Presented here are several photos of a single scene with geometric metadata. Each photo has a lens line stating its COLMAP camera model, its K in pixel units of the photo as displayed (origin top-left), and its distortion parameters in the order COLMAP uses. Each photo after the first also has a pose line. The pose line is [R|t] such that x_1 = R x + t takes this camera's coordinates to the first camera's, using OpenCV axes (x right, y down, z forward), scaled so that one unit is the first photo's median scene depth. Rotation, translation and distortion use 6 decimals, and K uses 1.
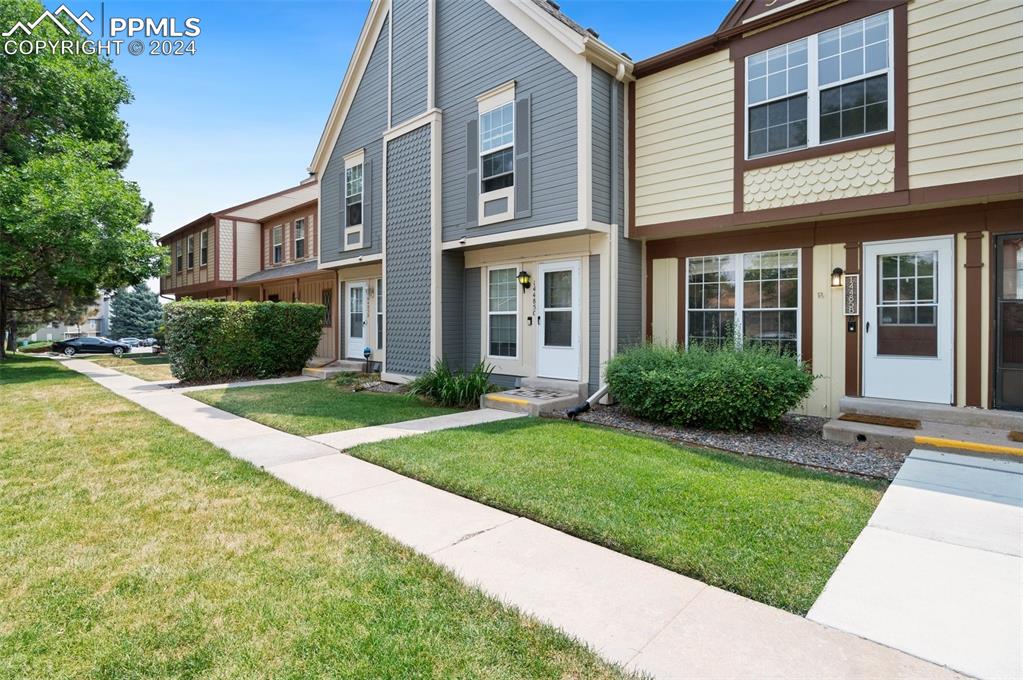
lens RADIAL K [[505.7, 0, 512.9], [0, 505.7, 323.3], [0, 0, 1]] dist [-0.020200, -0.000091]
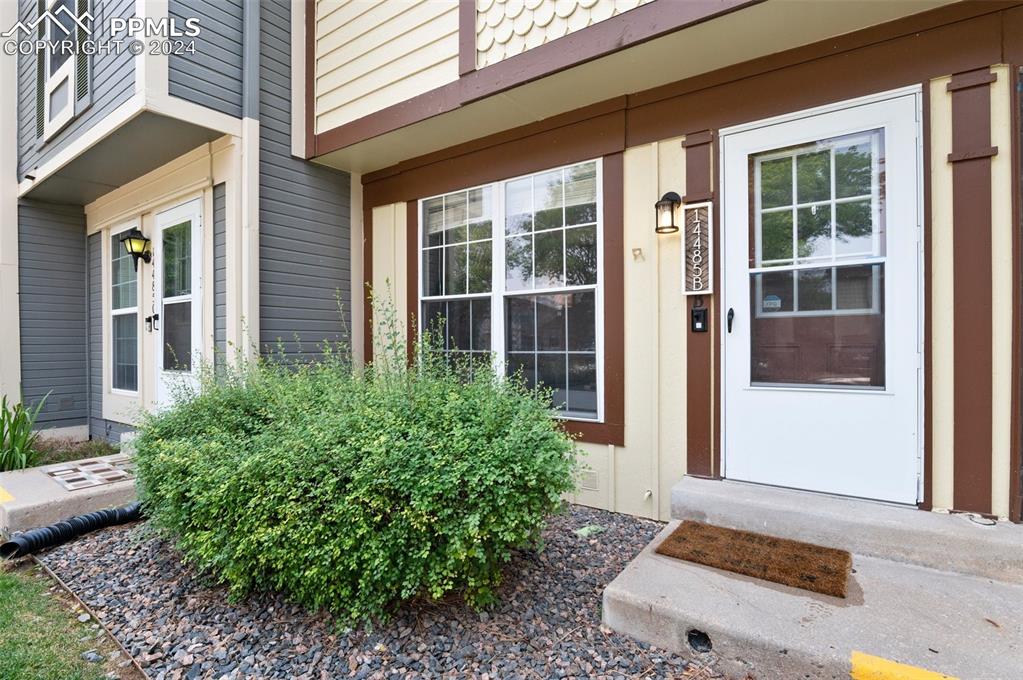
lens RADIAL K [[485.5, 0, 510.1], [0, 485.5, 345.8], [0, 0, 1]] dist [-0.019159, 0.000130]
pose [[0.991451, -0.009479, 0.130136, 0.432847], [0.009101, 0.999952, 0.003502, 0.025133], [-0.130163, -0.002288, 0.991490, 0.567100]]
